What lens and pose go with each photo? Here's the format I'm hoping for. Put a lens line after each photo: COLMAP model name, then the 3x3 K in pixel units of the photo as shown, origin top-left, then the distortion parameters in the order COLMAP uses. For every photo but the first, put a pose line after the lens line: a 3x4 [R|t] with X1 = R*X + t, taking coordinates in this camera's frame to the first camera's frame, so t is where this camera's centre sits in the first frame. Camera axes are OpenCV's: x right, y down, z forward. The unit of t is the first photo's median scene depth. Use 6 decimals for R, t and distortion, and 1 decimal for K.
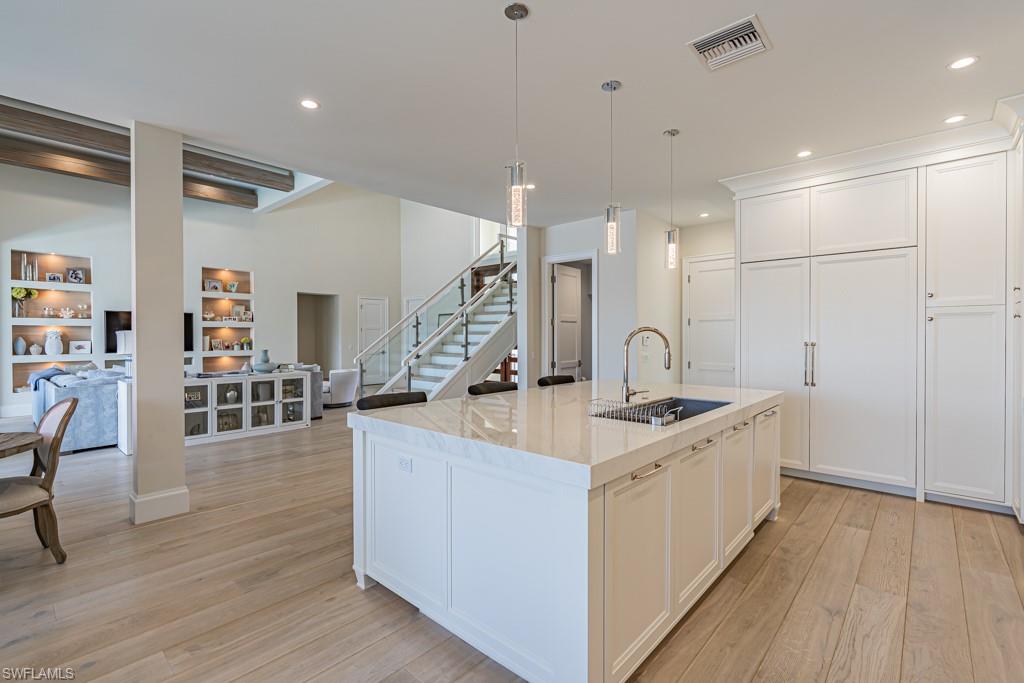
lens RADIAL K [[462.4, 0, 509.6], [0, 462.4, 340.3], [0, 0, 1]] dist [-0.004226, 0.000535]
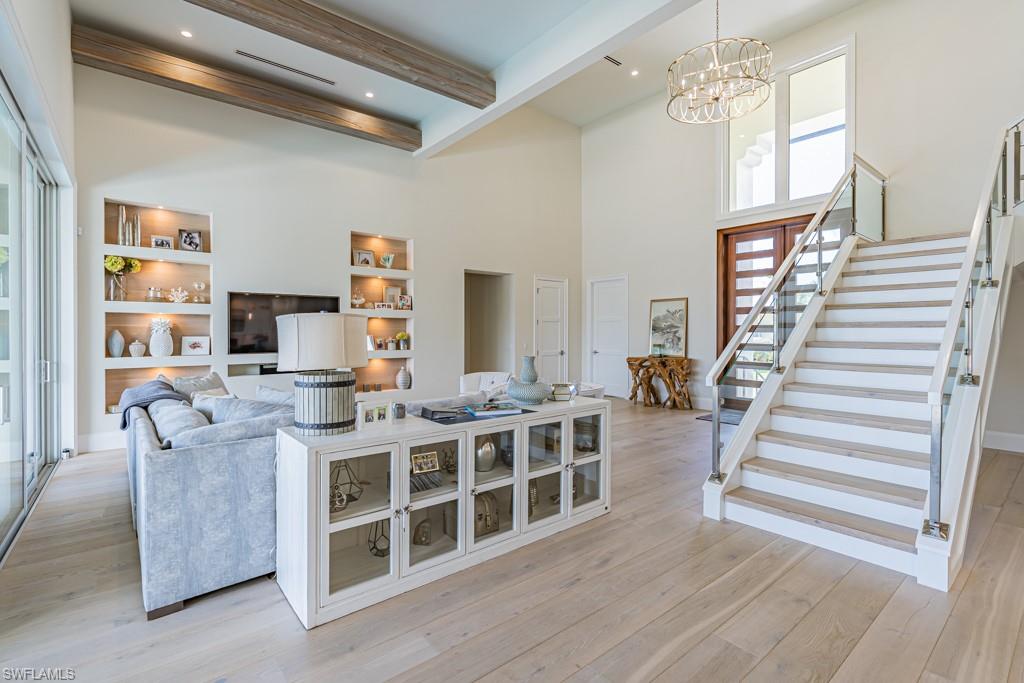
lens RADIAL K [[467.2, 0, 512.8], [0, 467.2, 335.5], [0, 0, 1]] dist [-0.001754, -0.000818]
pose [[0.988945, 0.003889, -0.148234, -0.396690], [-0.004115, 0.999991, -0.001216, -0.000772], [0.148228, 0.001813, 0.988952, 0.419613]]
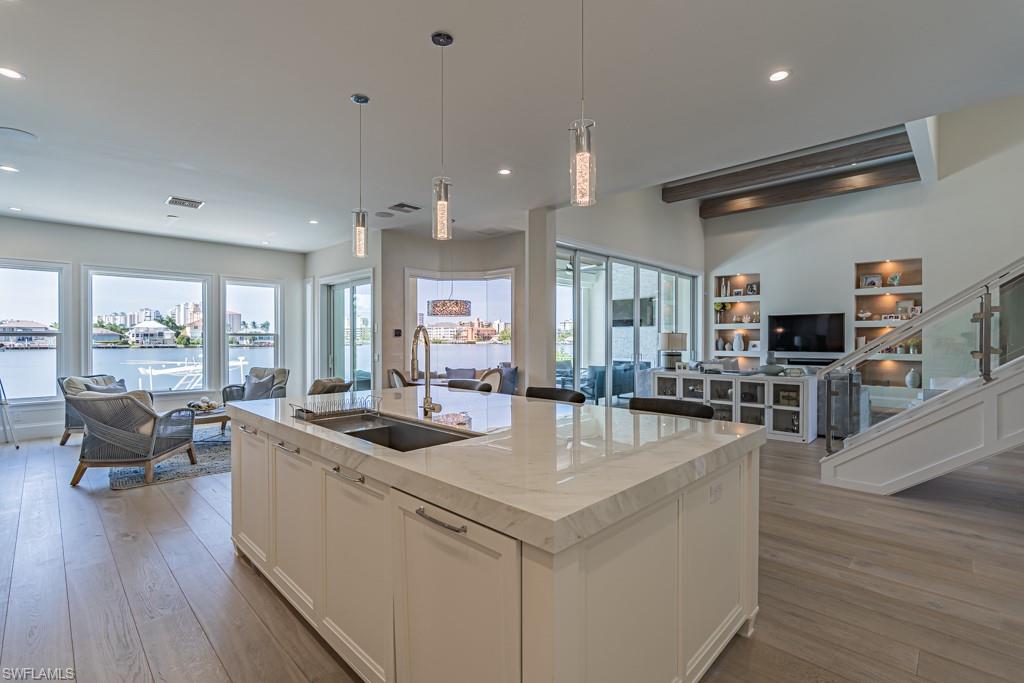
lens RADIAL K [[465.0, 0, 511.2], [0, 465.0, 339.6], [0, 0, 1]] dist [-0.002749, 0.000445]
pose [[-0.037604, 0.005413, -0.999278, 0.384239], [-0.009166, 0.999941, 0.005761, -0.003296], [0.999251, 0.009376, -0.037552, 0.418617]]
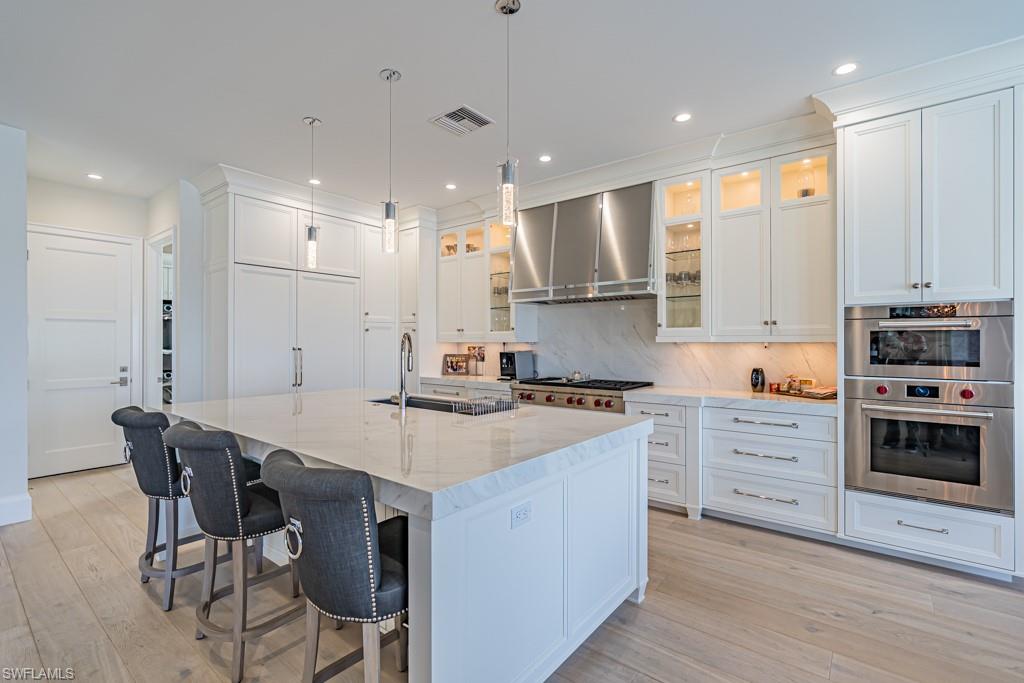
lens RADIAL K [[463.7, 0, 510.5], [0, 463.7, 338.7], [0, 0, 1]] dist [-0.002092, 0.000233]
pose [[-0.067594, 0.009677, 0.997666, -0.265913], [0.009701, 0.999912, -0.009042, -0.000363], [-0.997666, 0.009067, -0.067682, 0.296607]]
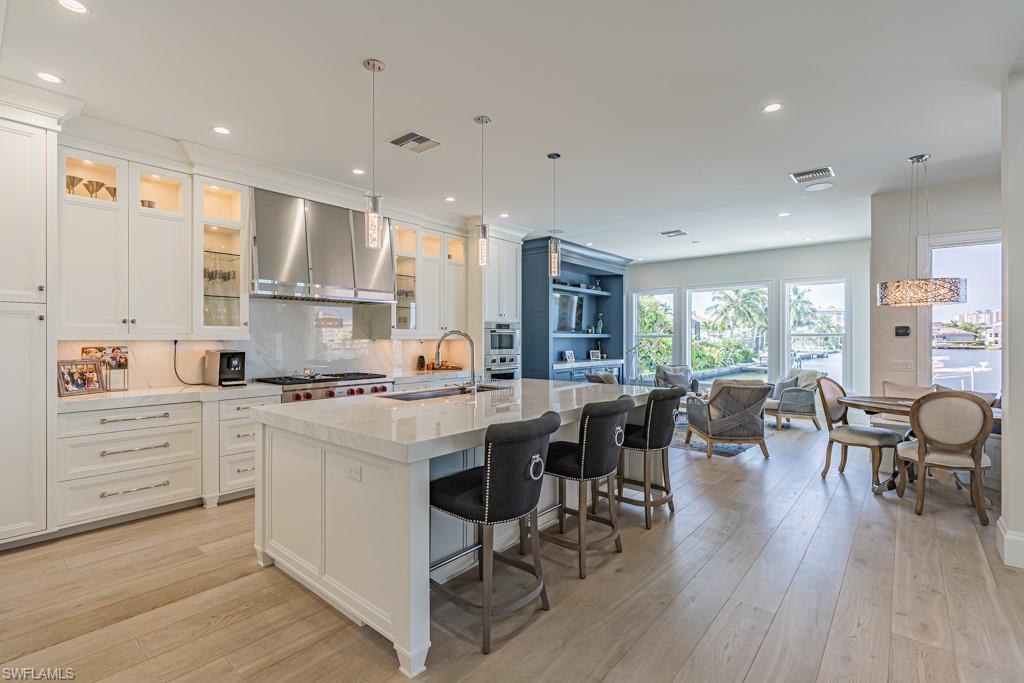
lens RADIAL K [[467.4, 0, 506.3], [0, 467.4, 339.0], [0, 0, 1]] dist [-0.002633, 0.000338]
pose [[-0.999490, 0.003271, -0.031750, 0.072486], [0.002955, 0.999946, 0.009999, -0.006441], [0.031781, 0.009900, -0.999446, 0.782050]]
